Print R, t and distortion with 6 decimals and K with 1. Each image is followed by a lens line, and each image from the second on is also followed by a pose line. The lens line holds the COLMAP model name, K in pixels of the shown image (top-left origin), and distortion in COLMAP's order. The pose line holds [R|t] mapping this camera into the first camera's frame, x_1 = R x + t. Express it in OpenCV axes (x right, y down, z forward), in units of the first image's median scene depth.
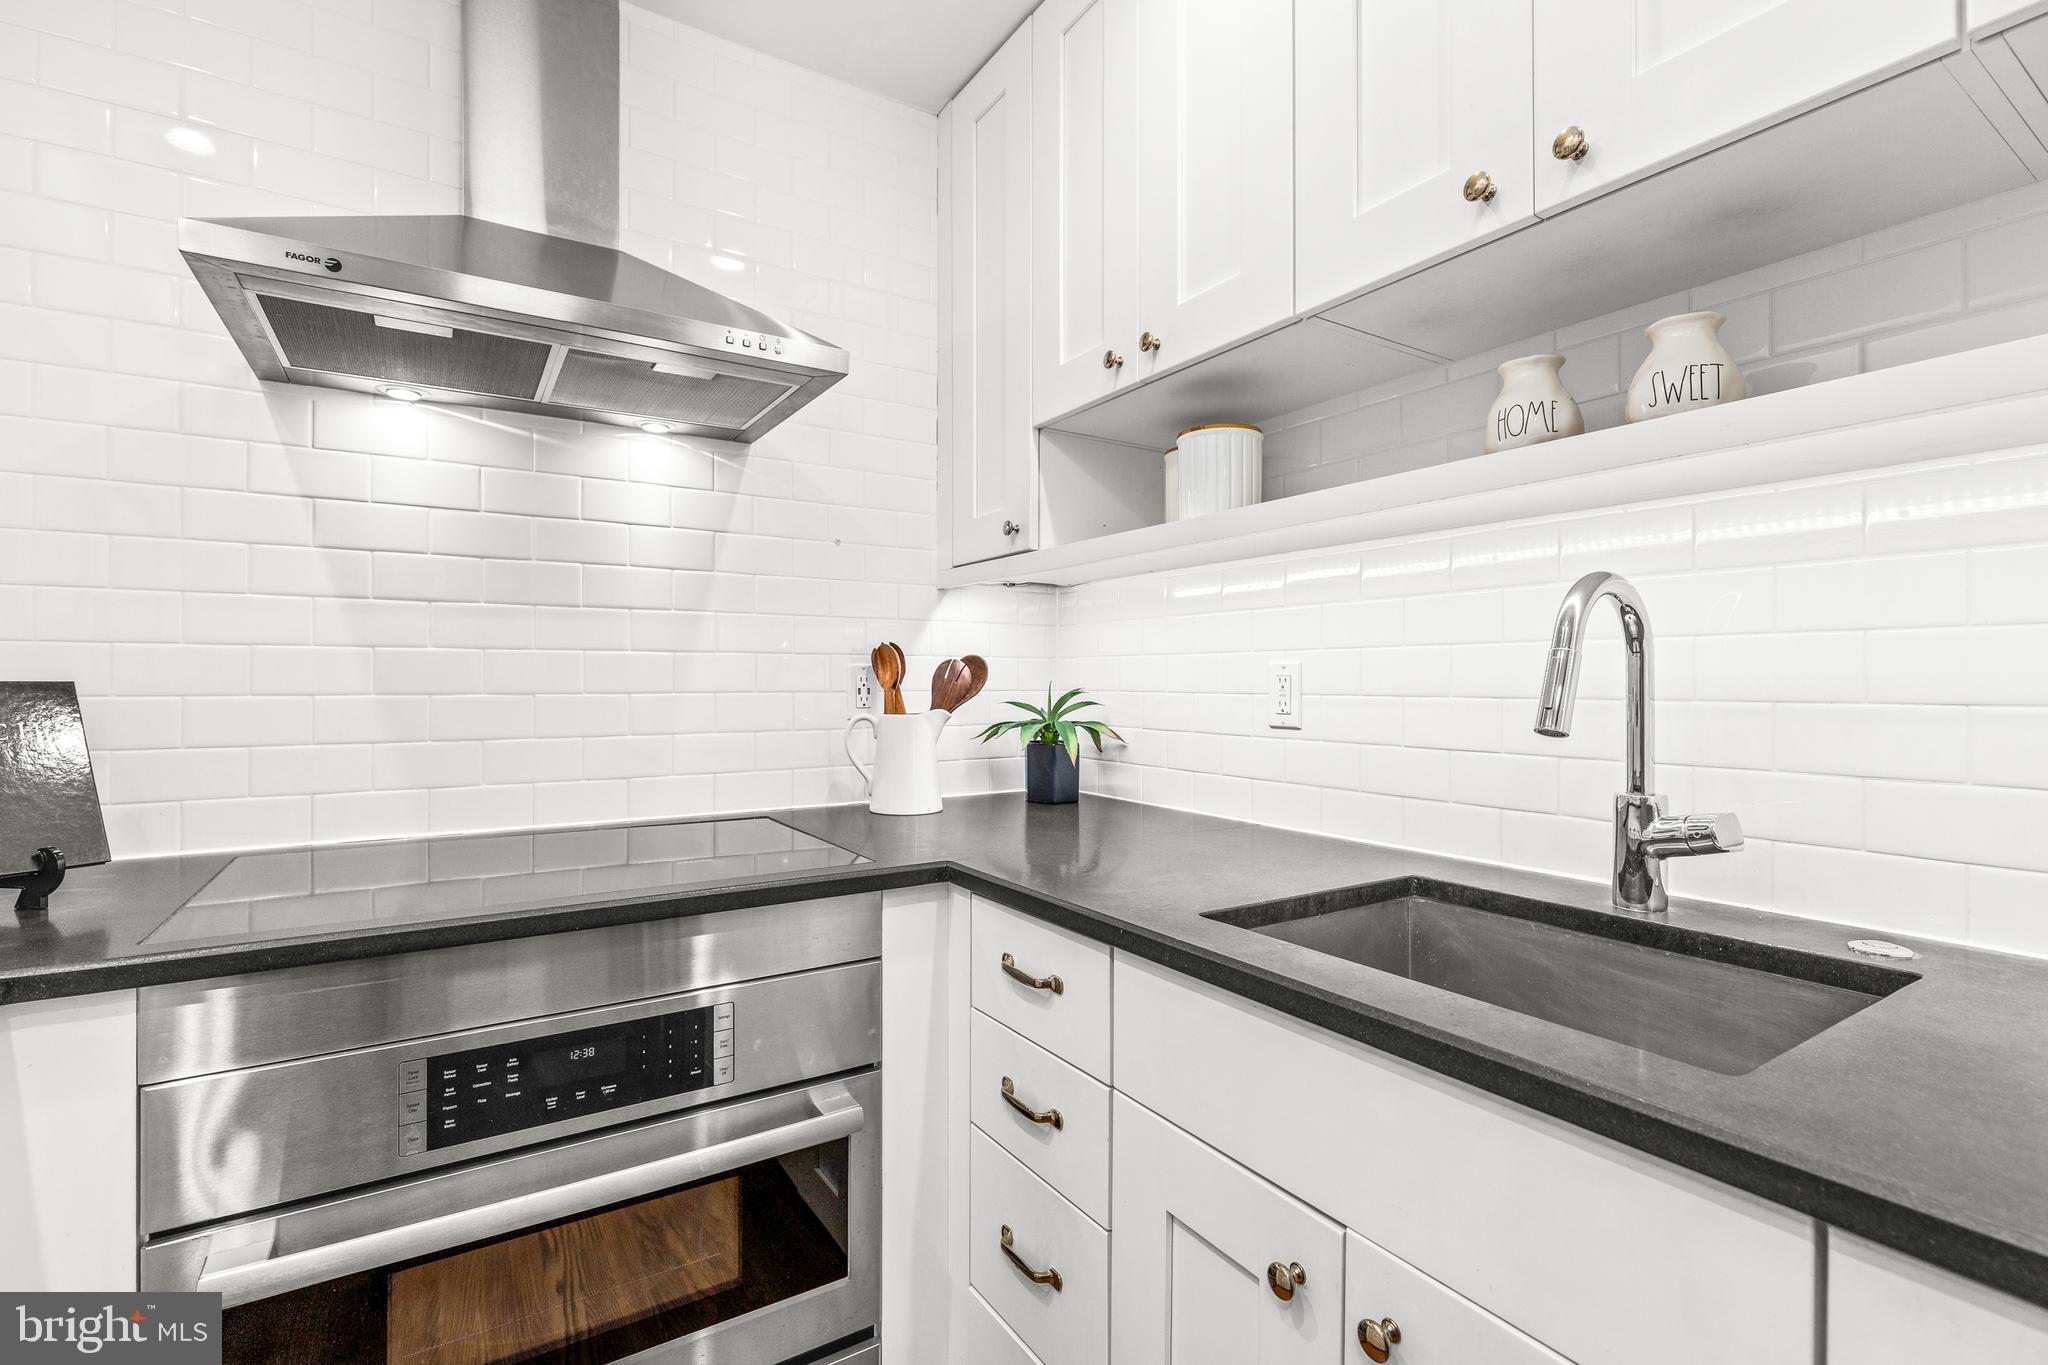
lens RADIAL K [[934.0, 0, 1032.4], [0, 934.0, 675.1], [0, 0, 1]] dist [-0.005997, -0.000609]
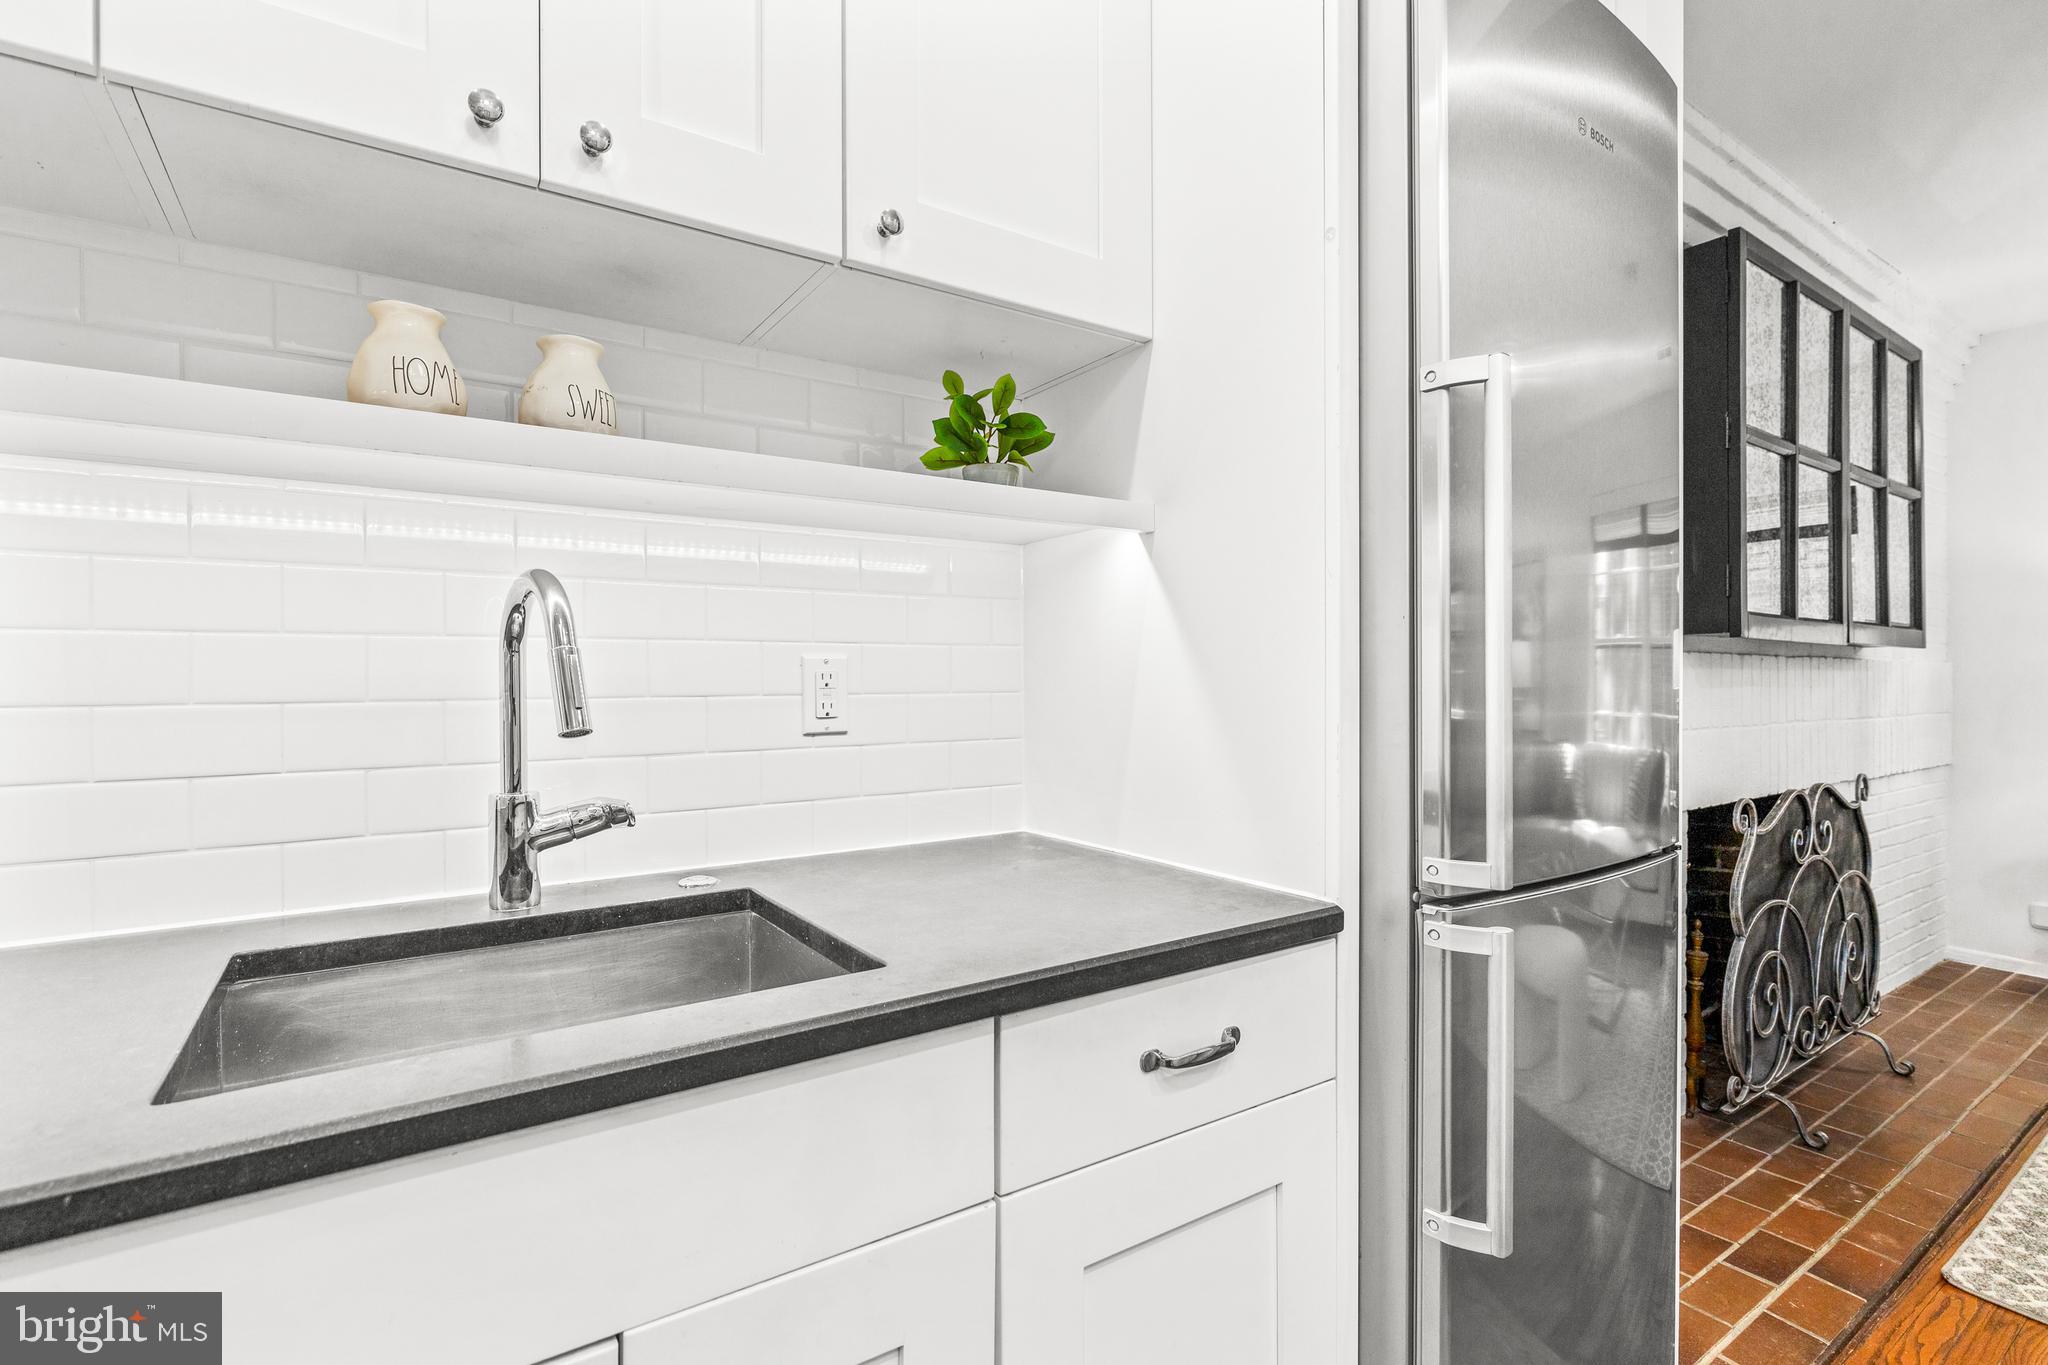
lens RADIAL K [[942.1, 0, 1018.1], [0, 942.1, 682.4], [0, 0, 1]] dist [-0.016990, -0.000147]
pose [[-0.028564, -0.005354, 0.999578, -0.372624], [-0.001397, 0.999985, 0.005317, 0.003119], [-0.999591, -0.001245, -0.028571, 0.494045]]
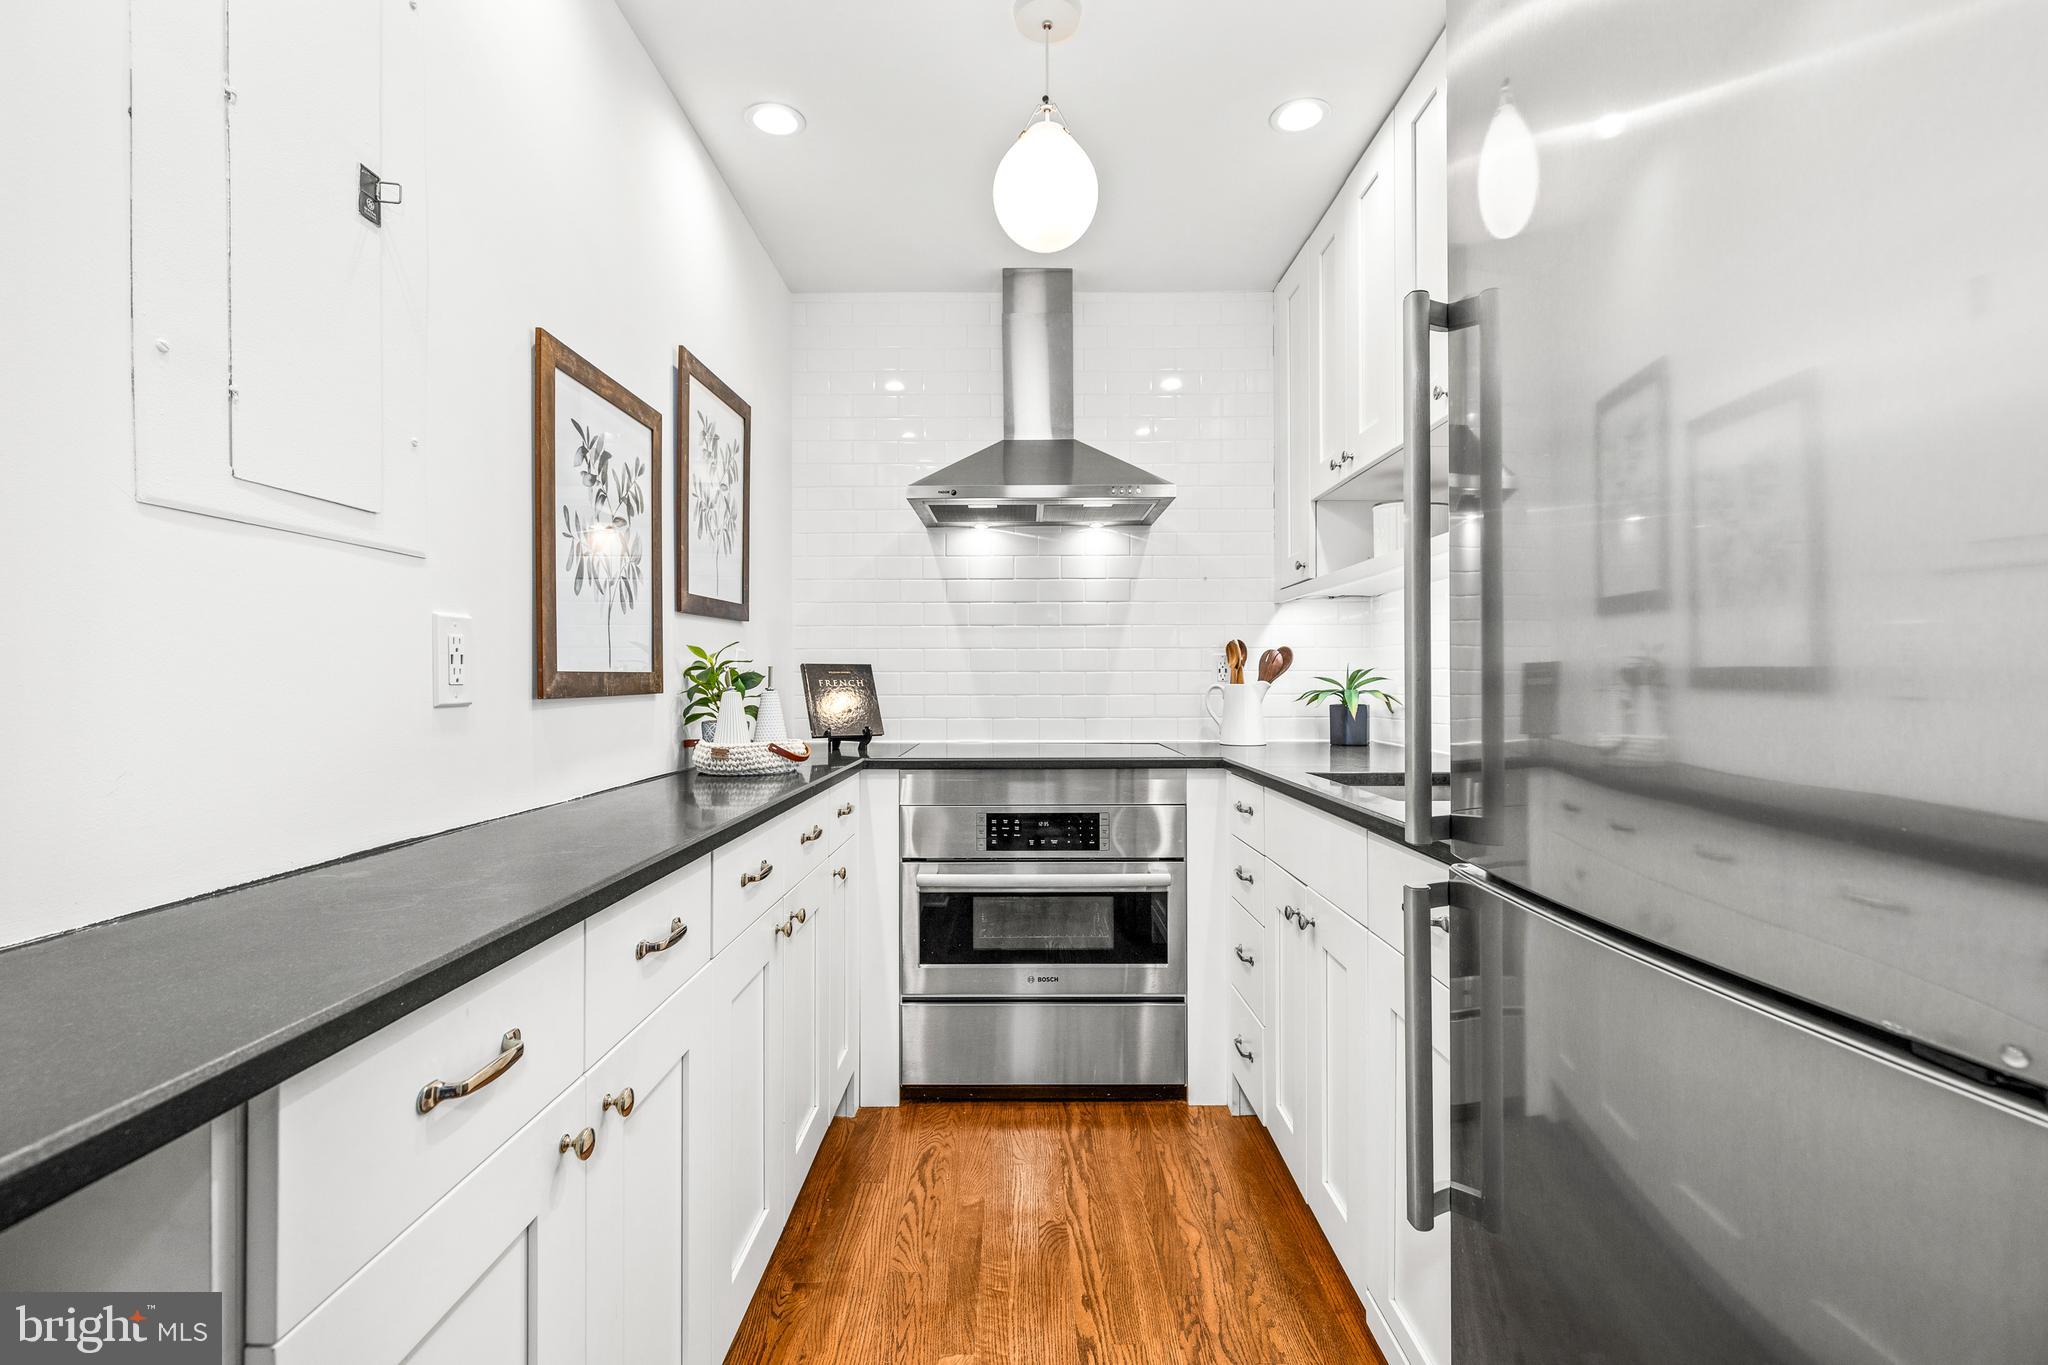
lens RADIAL K [[934.0, 0, 1022.6], [0, 934.0, 680.4], [0, 0, 1]] dist [-0.005997, -0.000609]
pose [[0.842181, -0.004639, -0.539174, 0.611059], [0.006309, 0.999979, 0.001251, 0.045887], [0.539157, -0.004456, 0.842193, -0.821769]]
